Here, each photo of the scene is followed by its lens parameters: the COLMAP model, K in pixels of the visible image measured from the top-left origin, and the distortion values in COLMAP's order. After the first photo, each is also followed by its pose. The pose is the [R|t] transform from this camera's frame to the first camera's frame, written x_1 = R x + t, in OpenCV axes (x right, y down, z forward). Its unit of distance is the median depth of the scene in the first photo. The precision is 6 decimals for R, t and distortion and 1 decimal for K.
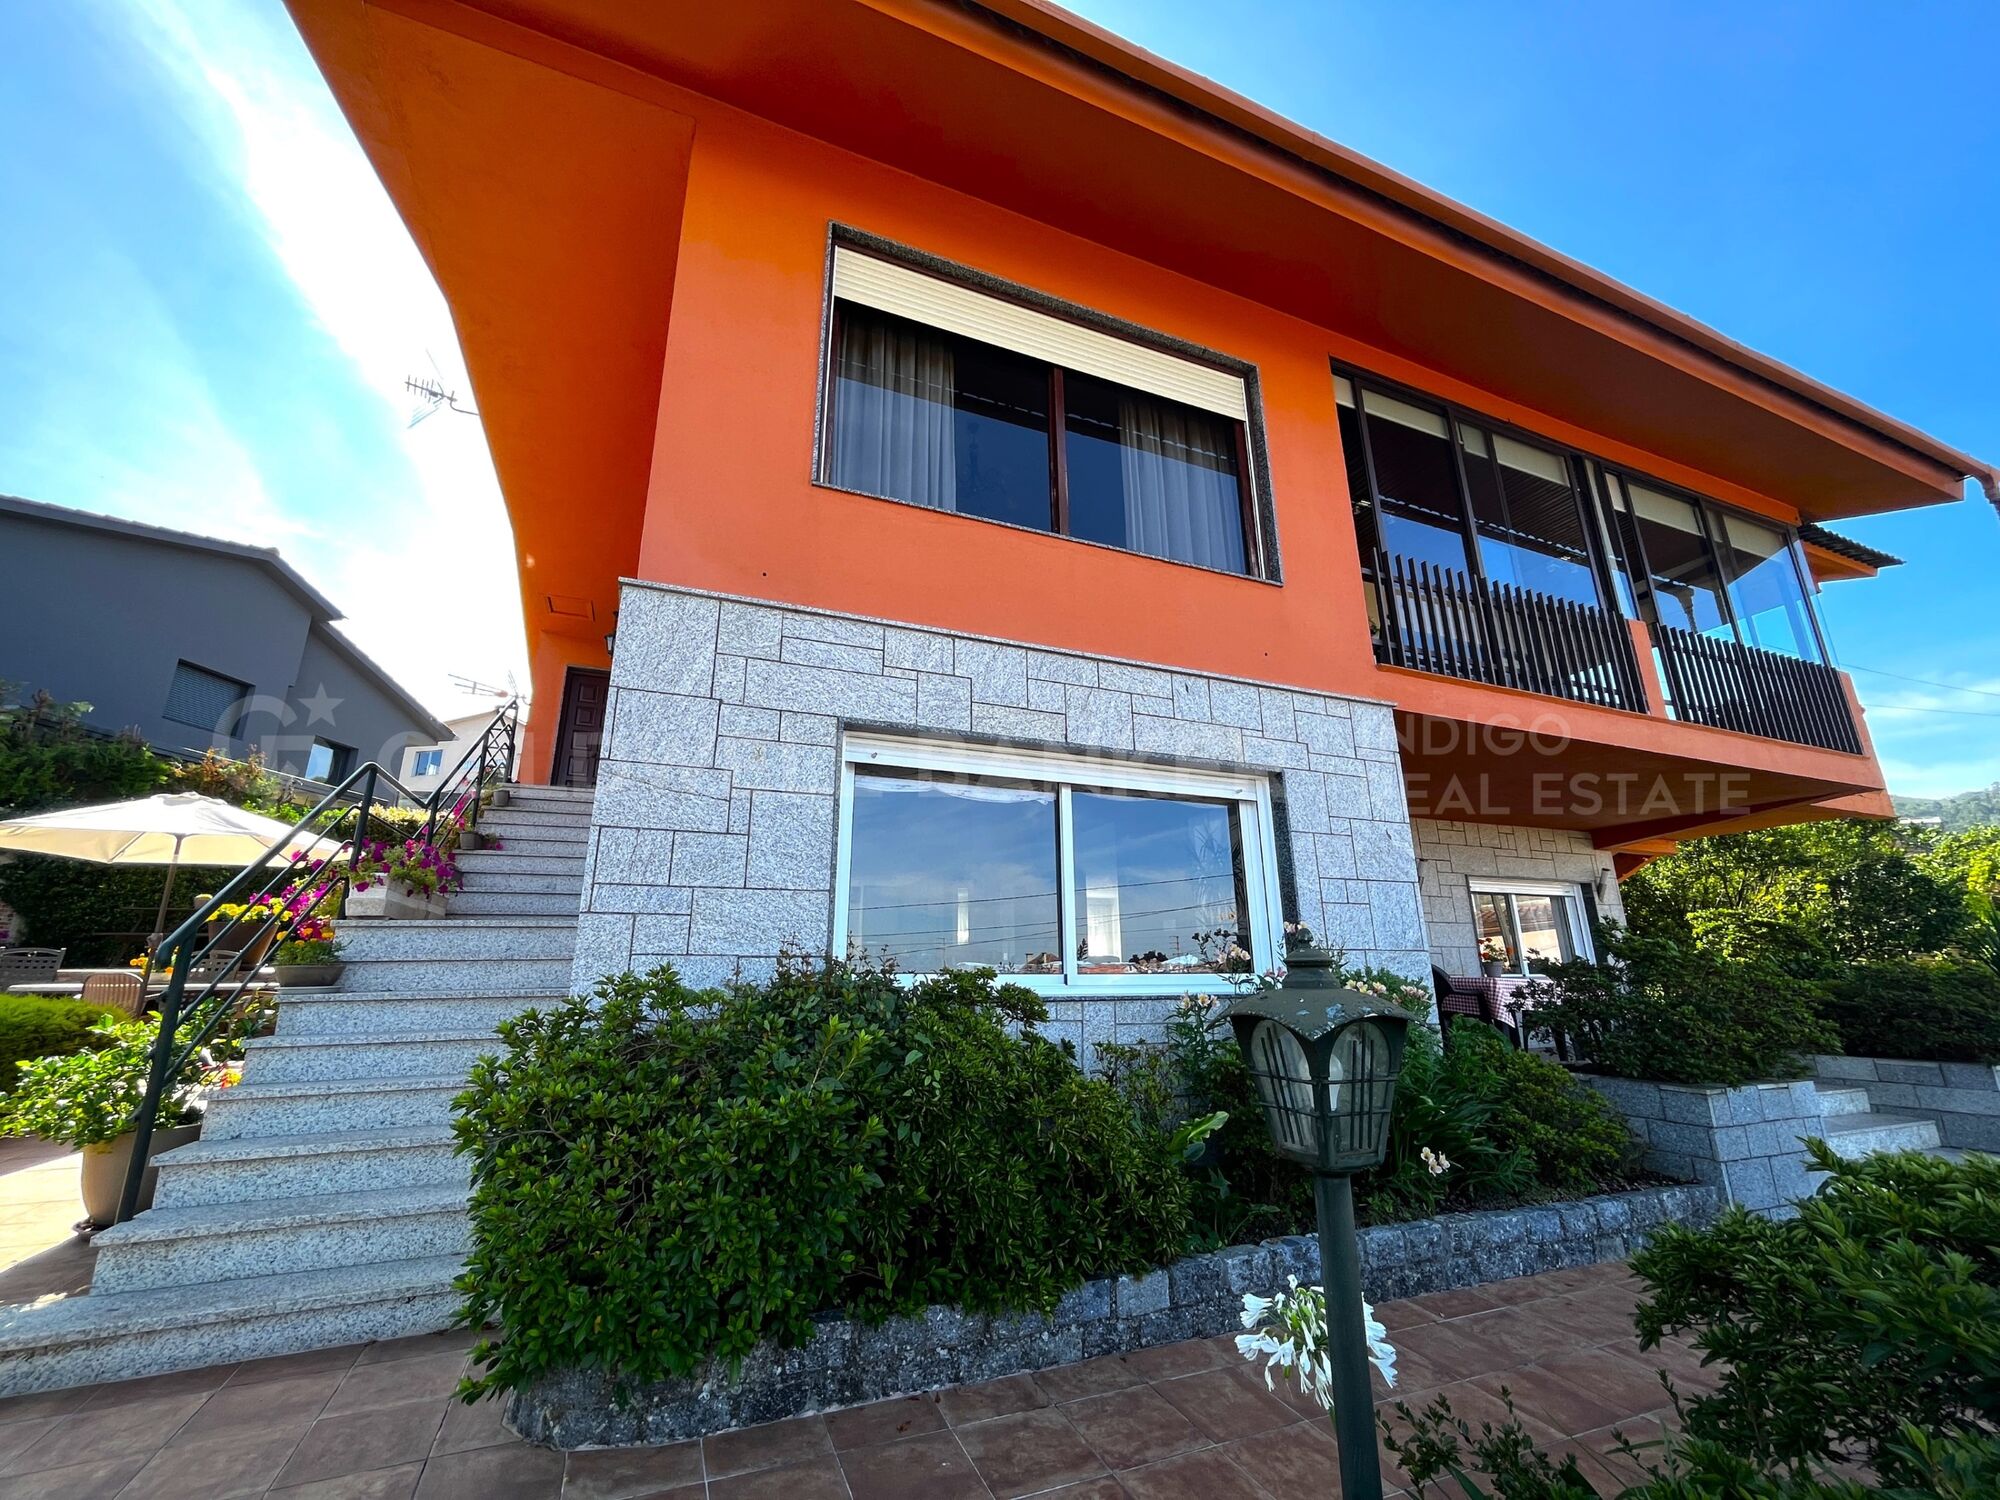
lens RADIAL K [[816.8, 0, 1000.0], [0, 816.8, 750.0], [0, 0, 1]] dist [-0.001453, 0.000026]
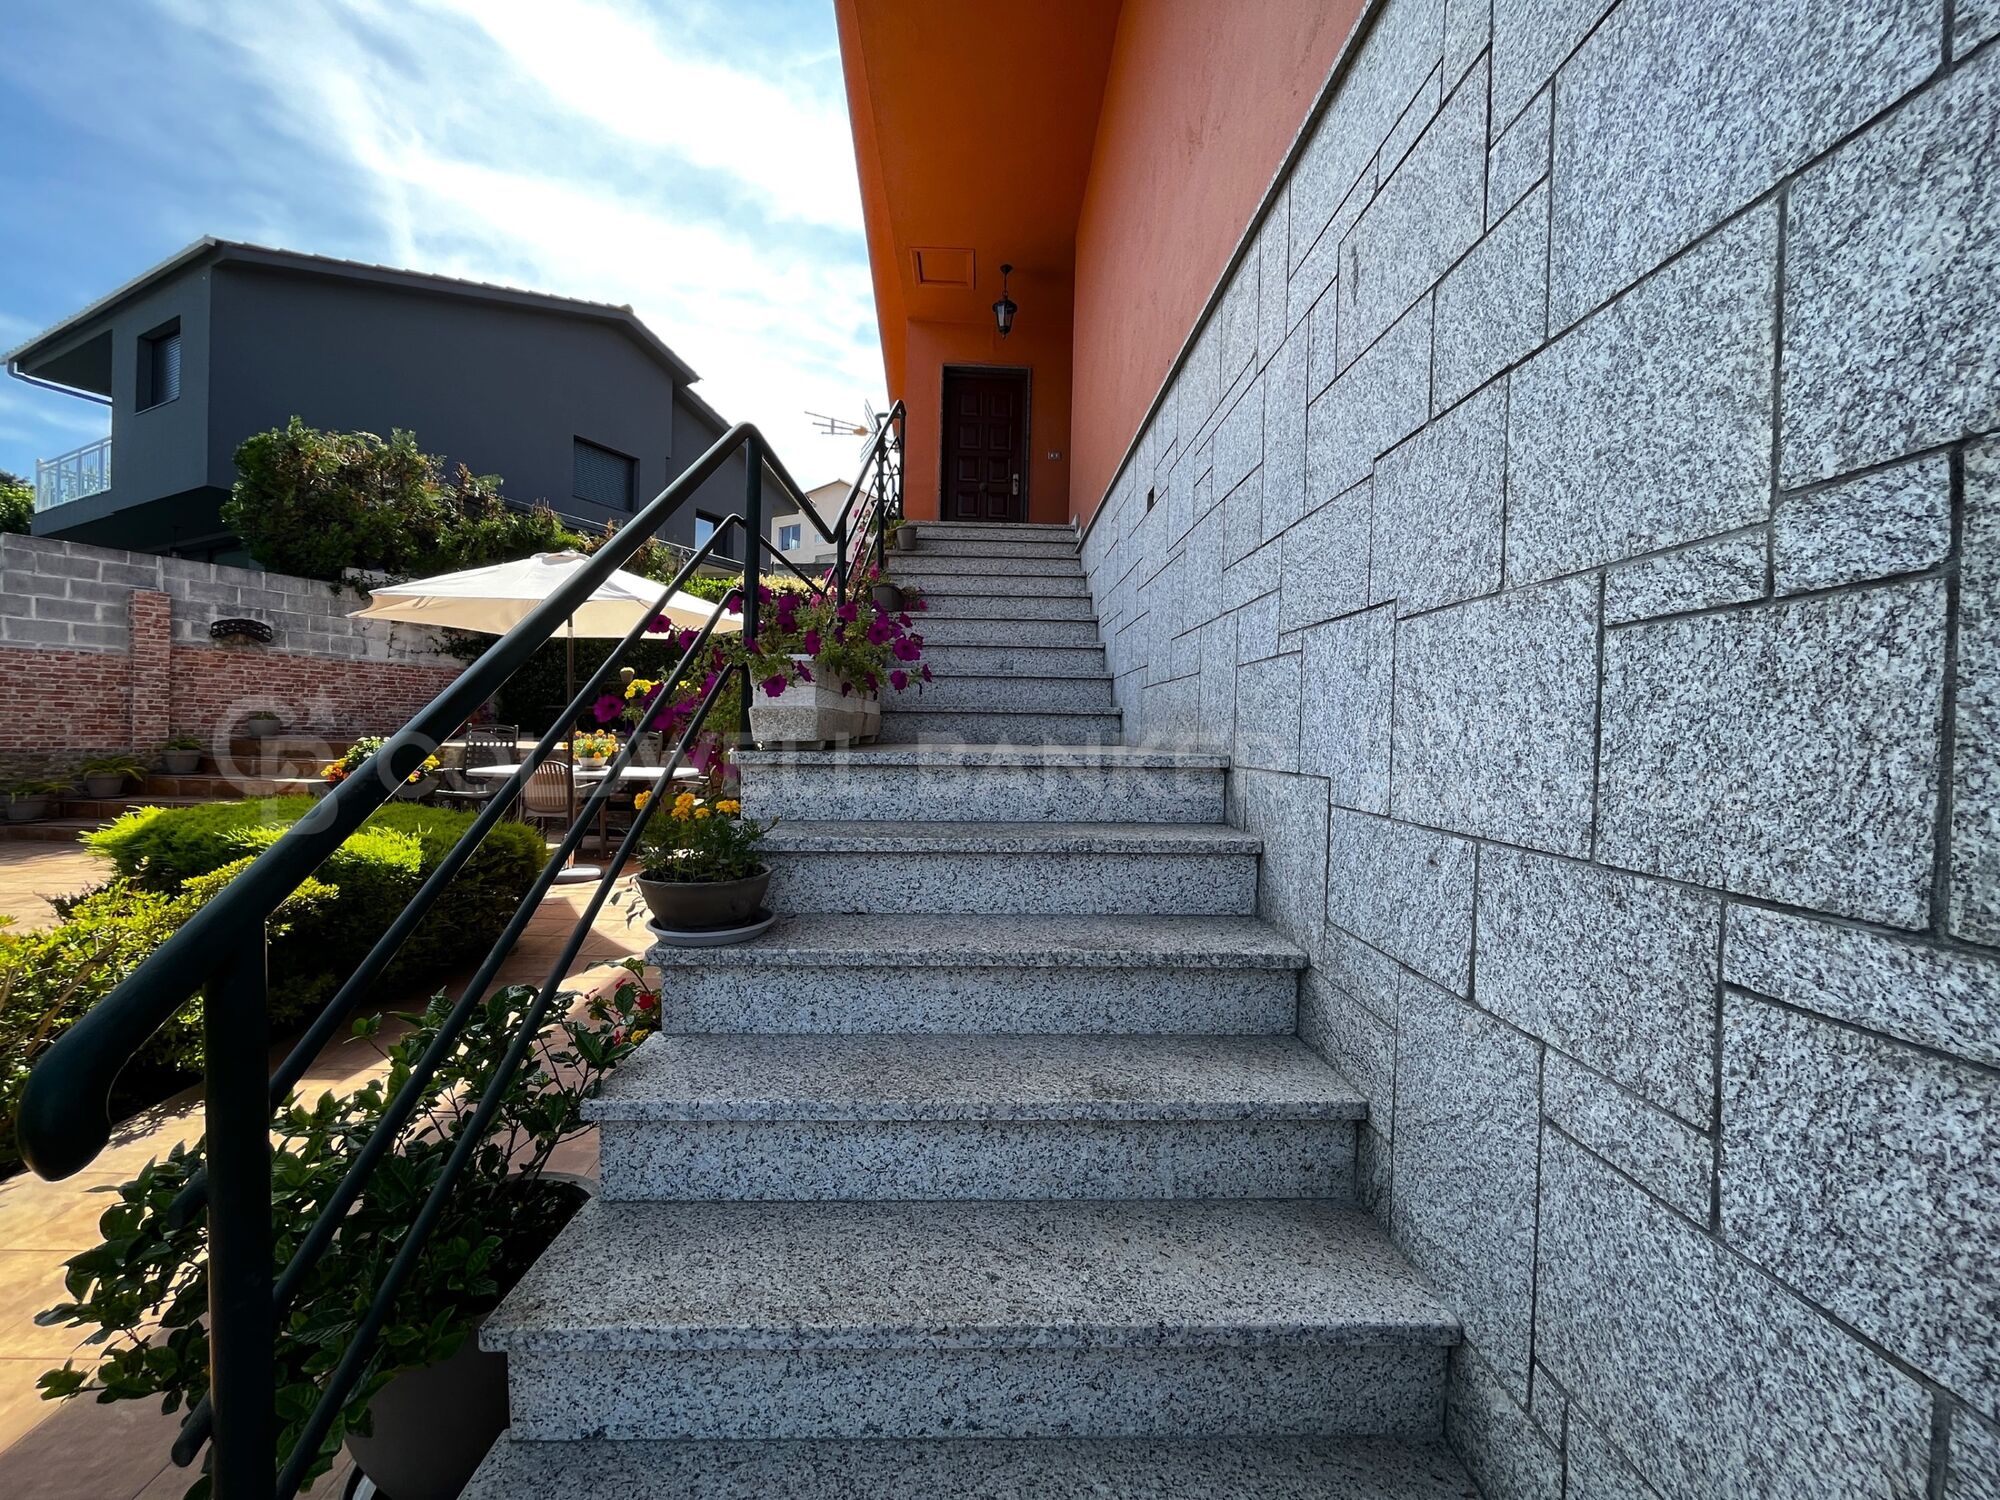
lens RADIAL K [[816.8, 0, 1000.0], [0, 816.8, 750.0], [0, 0, 1]] dist [-0.001453, 0.000026]
pose [[0.933480, 0.036705, -0.356745, -0.307831], [0.066348, 0.959902, 0.272372, 0.052961], [0.352438, -0.277923, 0.893614, 0.385952]]
